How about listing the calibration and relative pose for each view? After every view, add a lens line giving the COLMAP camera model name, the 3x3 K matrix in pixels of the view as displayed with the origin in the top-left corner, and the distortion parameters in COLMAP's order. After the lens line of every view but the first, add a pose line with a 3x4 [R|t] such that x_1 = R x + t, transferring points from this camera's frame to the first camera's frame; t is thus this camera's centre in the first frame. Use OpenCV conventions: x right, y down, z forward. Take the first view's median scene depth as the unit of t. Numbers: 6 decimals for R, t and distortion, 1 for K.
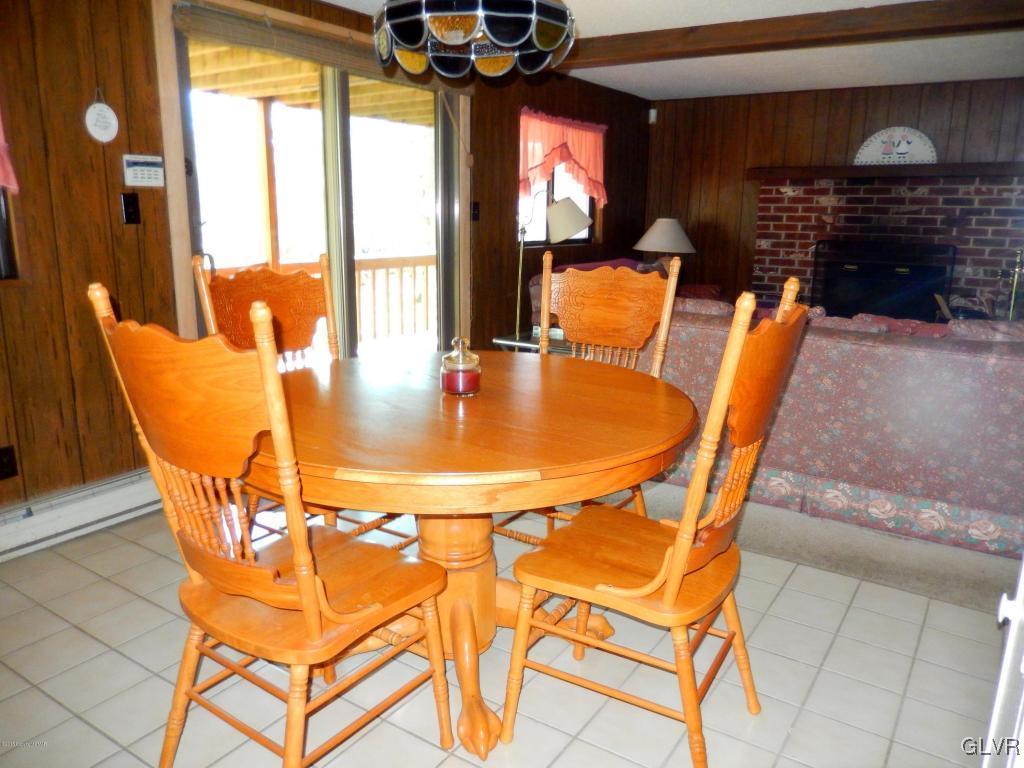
lens RADIAL K [[769.8, 0, 512.4], [0, 769.8, 374.3], [0, 0, 1]] dist [-0.002592, -0.003150]
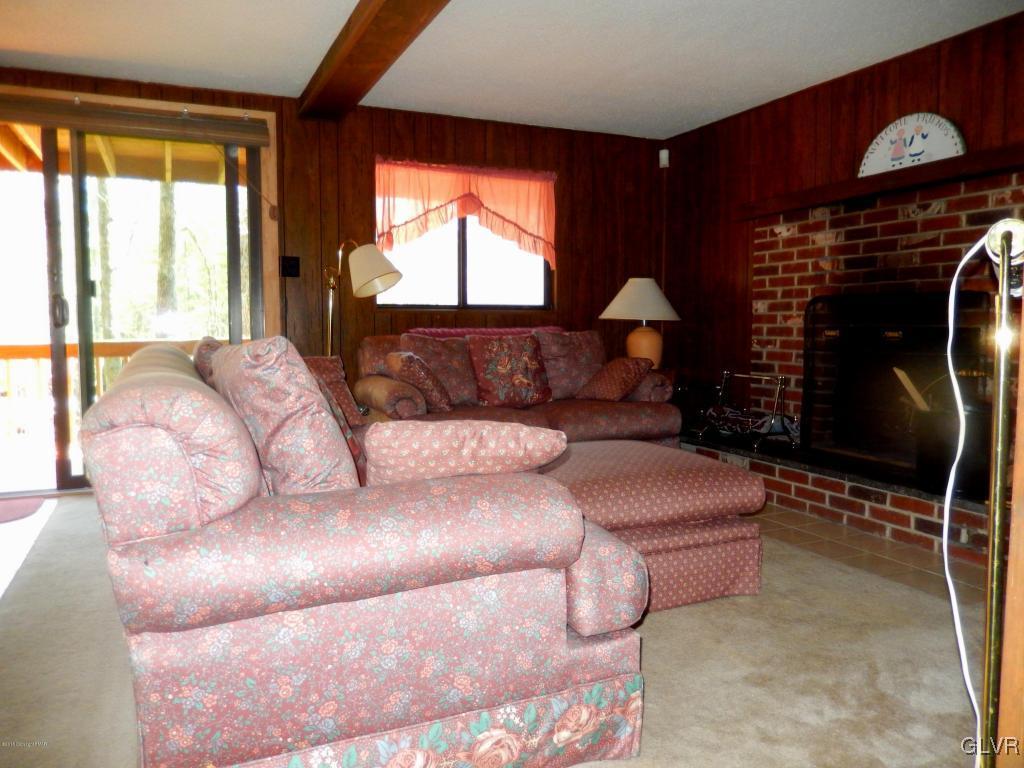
lens RADIAL K [[769.8, 0, 501.1], [0, 769.8, 379.4], [0, 0, 1]] dist [-0.002592, -0.003150]
pose [[0.839964, 0.026126, -0.542013, 0.567442], [-0.102826, 0.988407, -0.111707, 0.001318], [0.532811, 0.149563, 0.832913, 0.319128]]
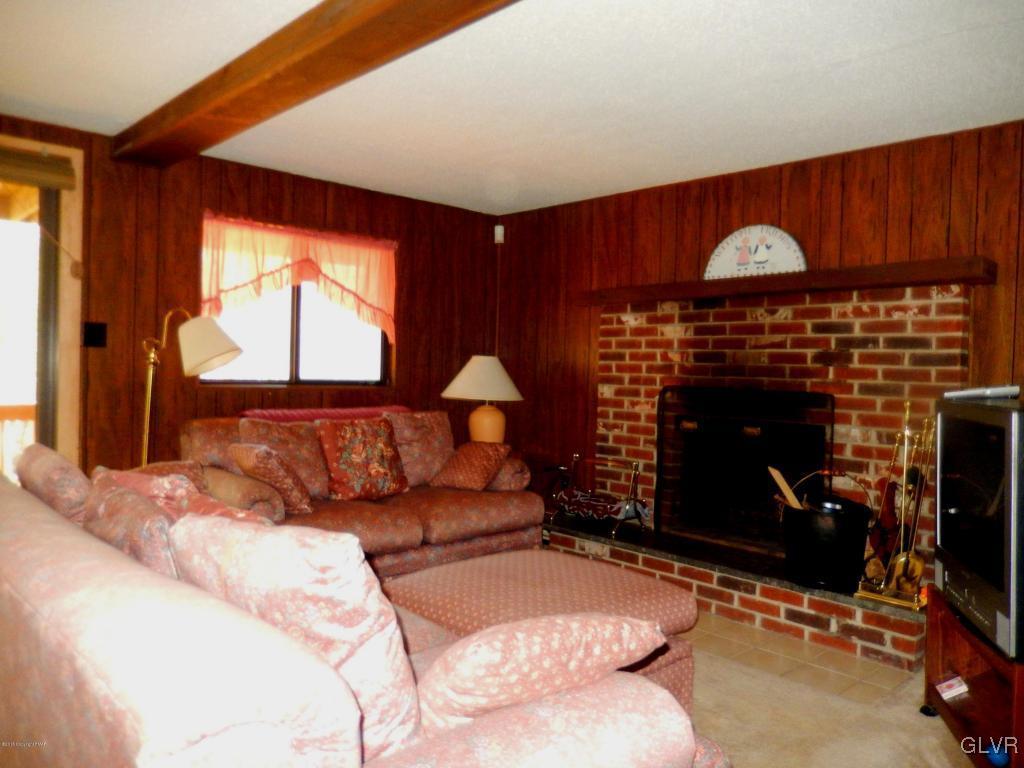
lens RADIAL K [[769.8, 0, 502.1], [0, 769.8, 382.0], [0, 0, 1]] dist [-0.002592, -0.003150]
pose [[0.970653, 0.014878, -0.240024, 0.448742], [-0.061845, 0.979959, -0.189358, -0.037240], [0.232396, 0.198645, 0.952120, 0.310497]]
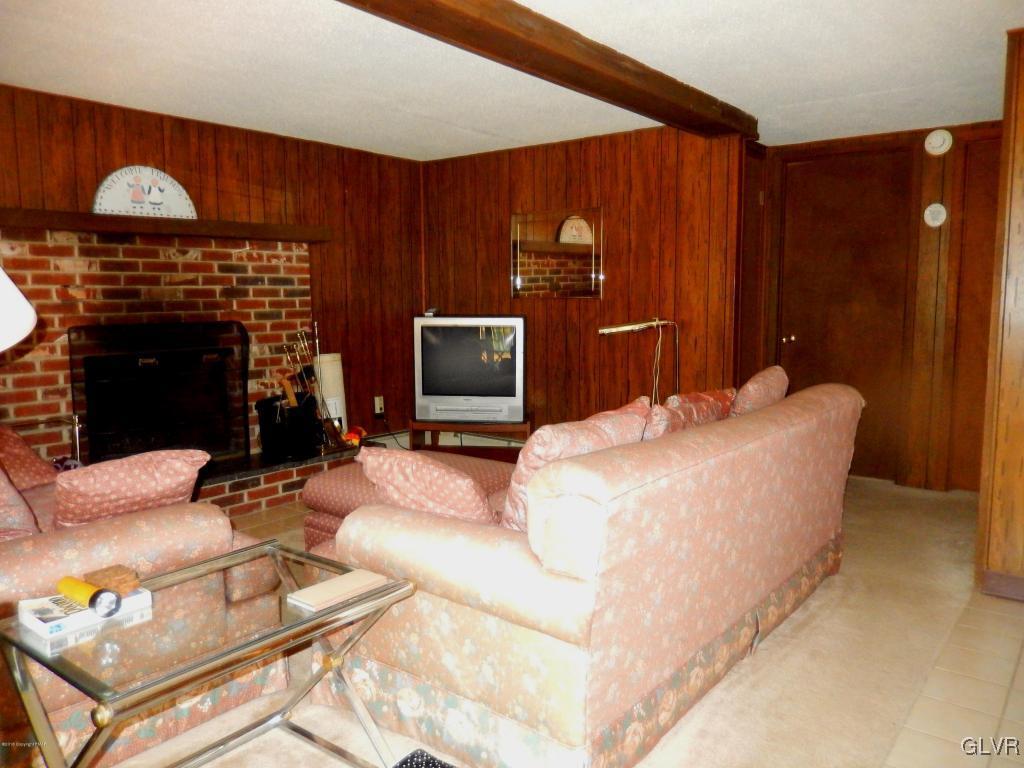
lens RADIAL K [[769.8, 0, 508.0], [0, 769.8, 386.8], [0, 0, 1]] dist [-0.002592, -0.003150]
pose [[0.087601, -0.135794, 0.986857, -0.215170], [0.218708, 0.969115, 0.113938, -0.127233], [-0.971850, 0.205853, 0.114595, 0.623455]]
